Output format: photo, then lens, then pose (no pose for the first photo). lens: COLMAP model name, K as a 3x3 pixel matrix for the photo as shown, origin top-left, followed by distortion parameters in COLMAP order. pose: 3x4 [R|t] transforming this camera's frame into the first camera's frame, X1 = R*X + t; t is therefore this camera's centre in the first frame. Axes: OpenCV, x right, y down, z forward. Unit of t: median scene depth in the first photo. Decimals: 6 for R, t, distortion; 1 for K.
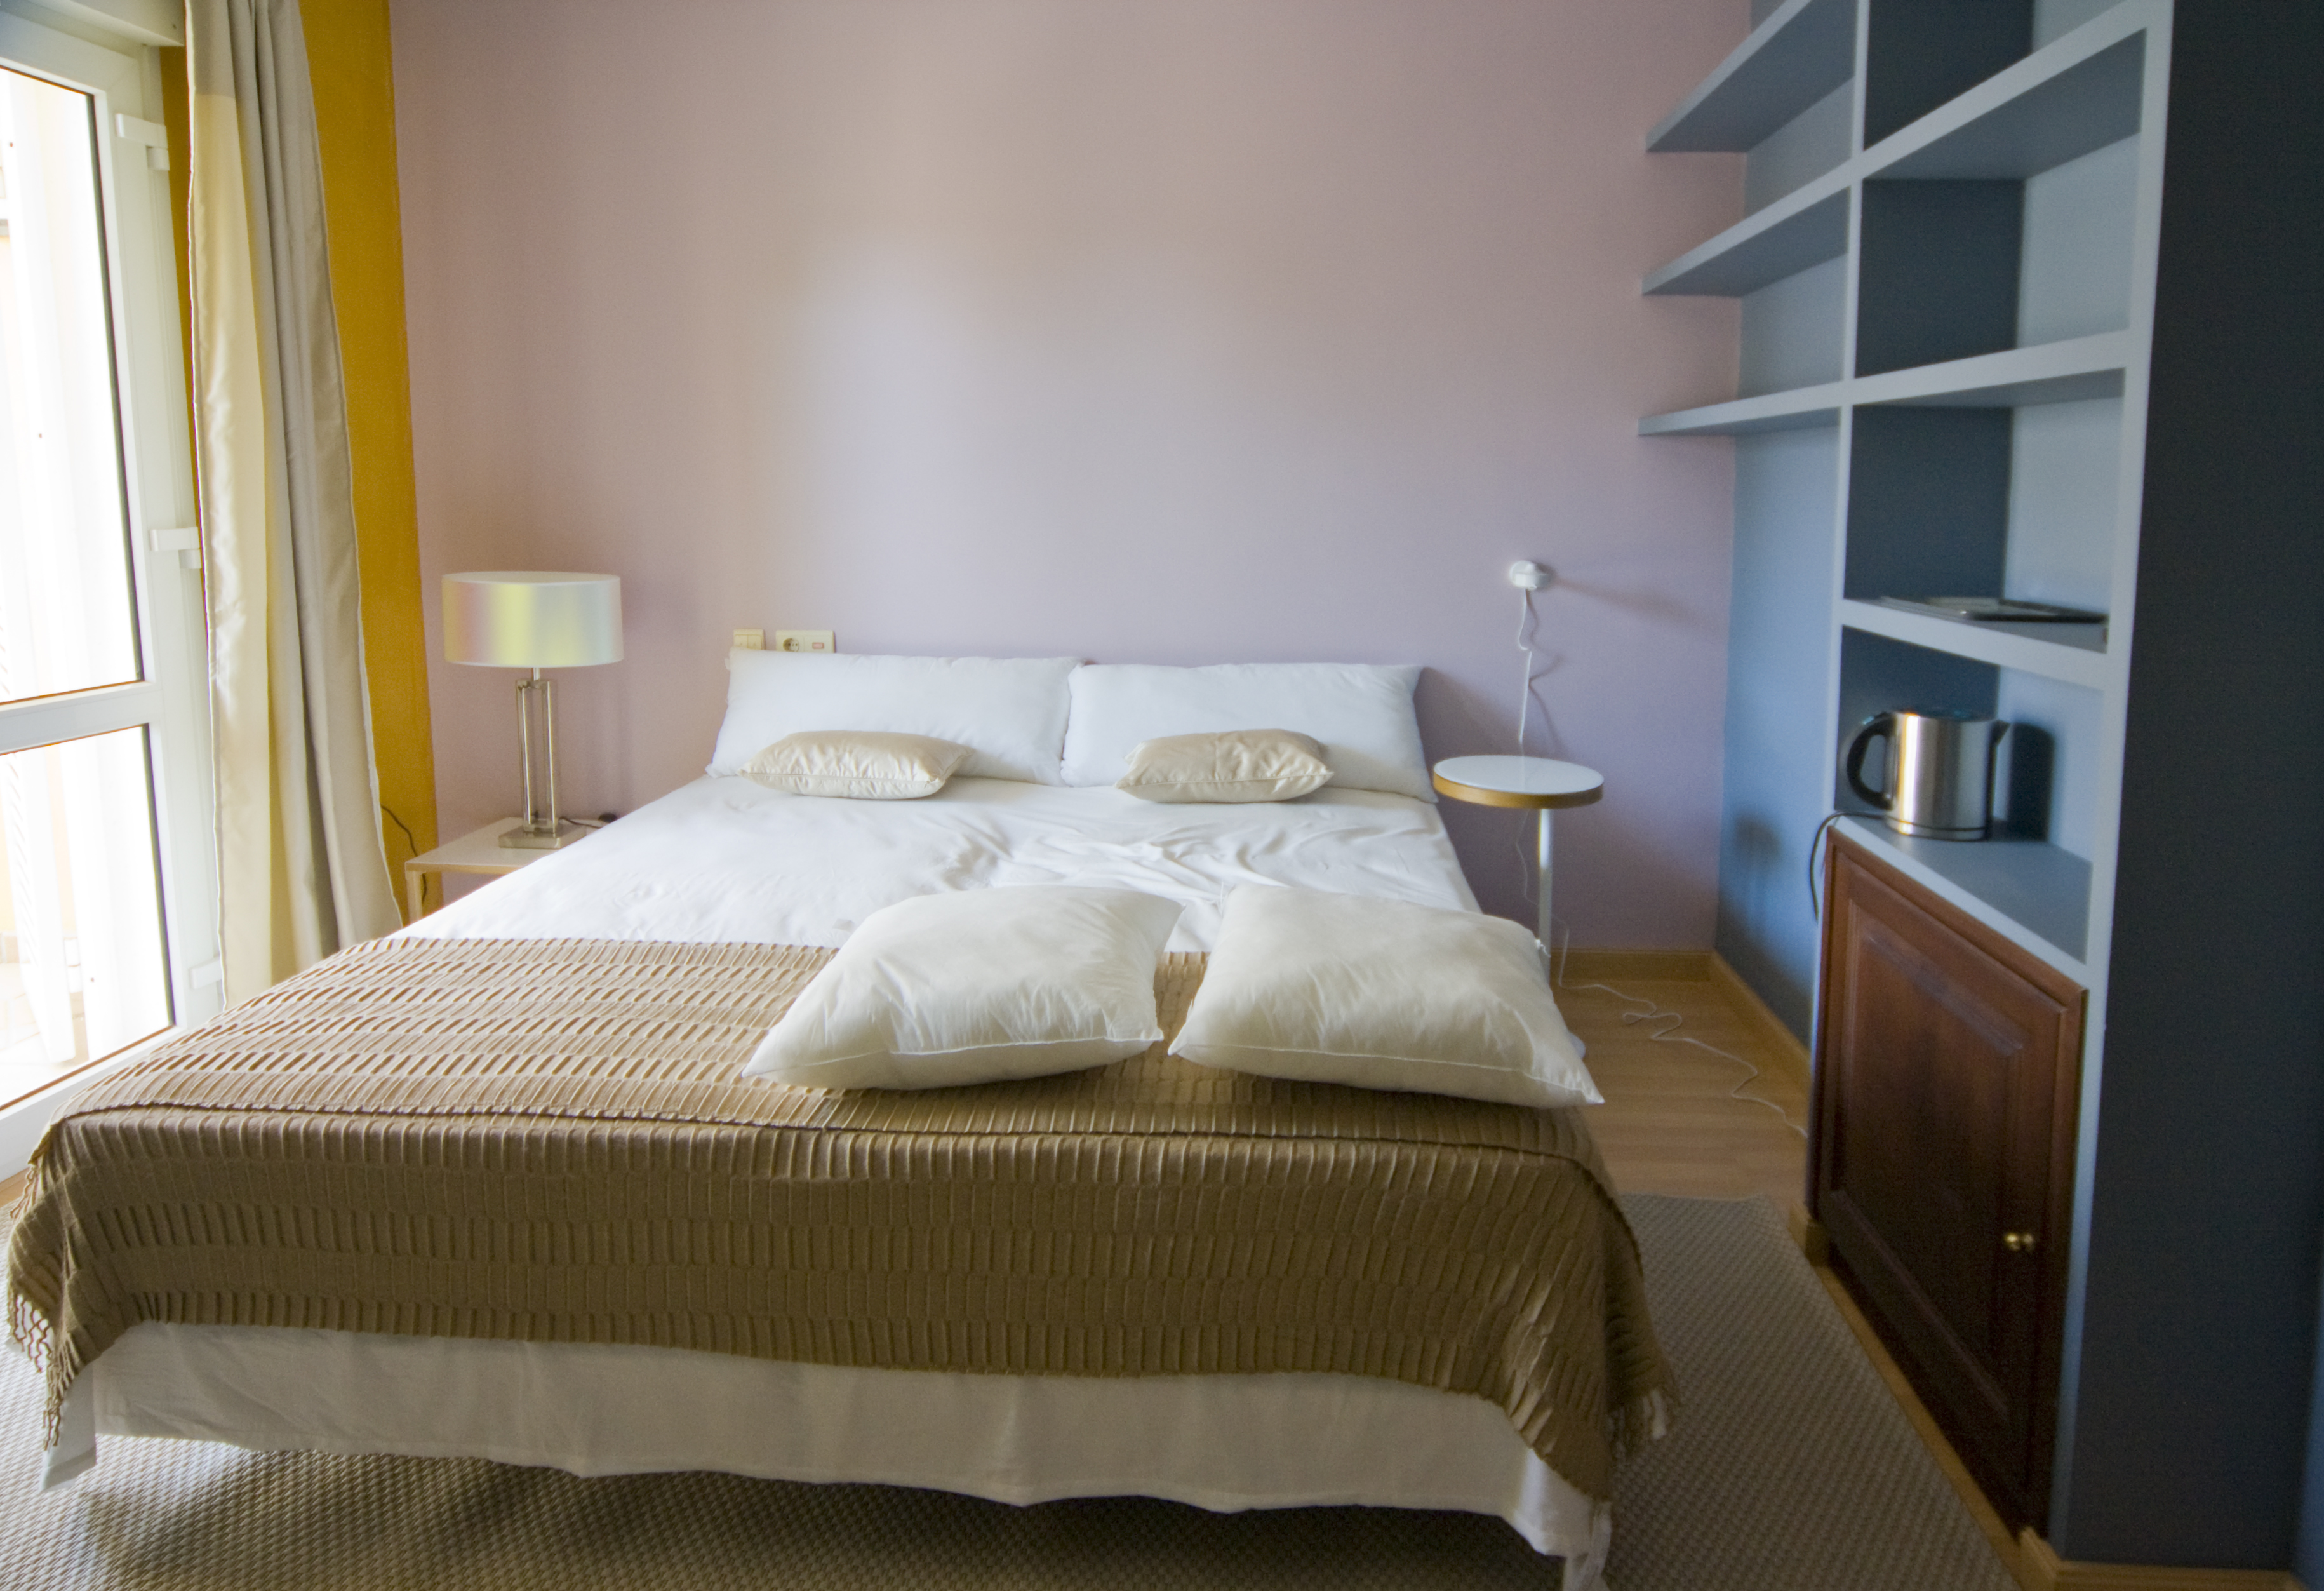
lens RADIAL K [[1383.6, 0, 1216.2], [0, 1383.6, 625.4], [0, 0, 1]] dist [0.009545, 0.004836]
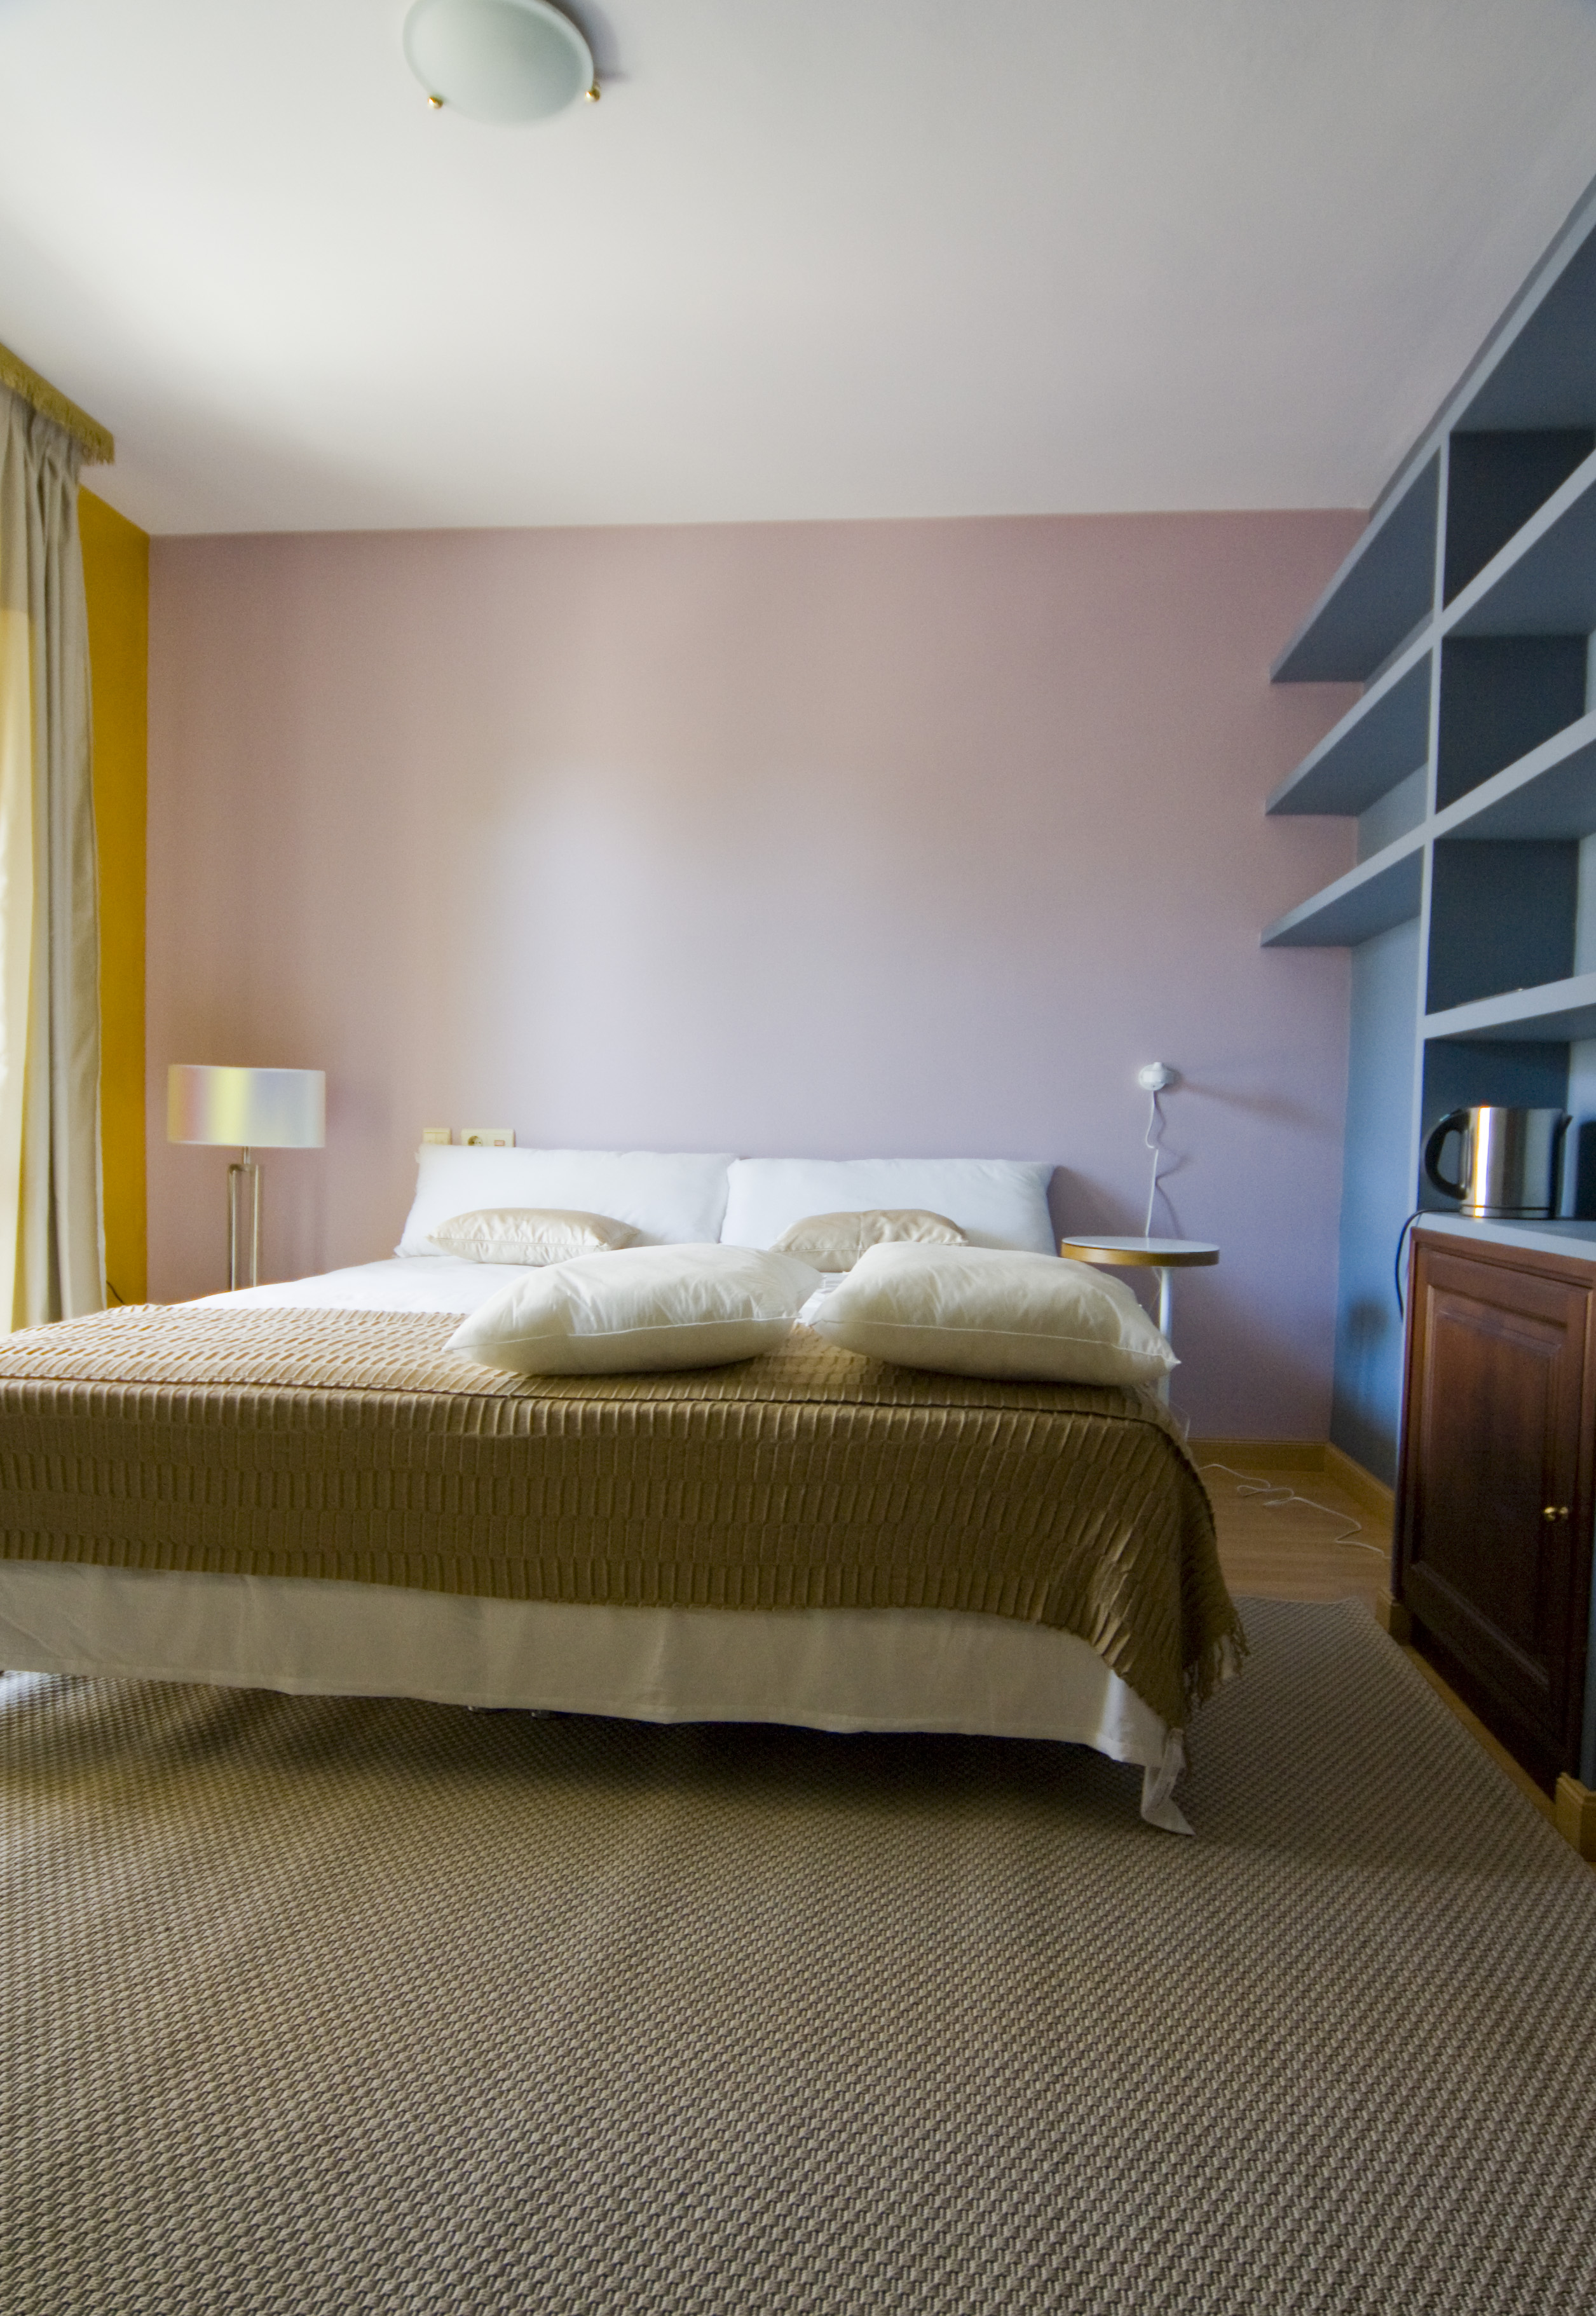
lens RADIAL K [[1371.8, 0, 801.0], [0, 1371.8, 1208.8], [0, 0, 1]] dist [0.019447, 0.001098]
pose [[0.998182, 0.028794, -0.052946, 0.019000], [-0.031394, 0.998308, -0.048940, 0.253767], [0.051447, 0.050513, 0.997397, -0.147586]]
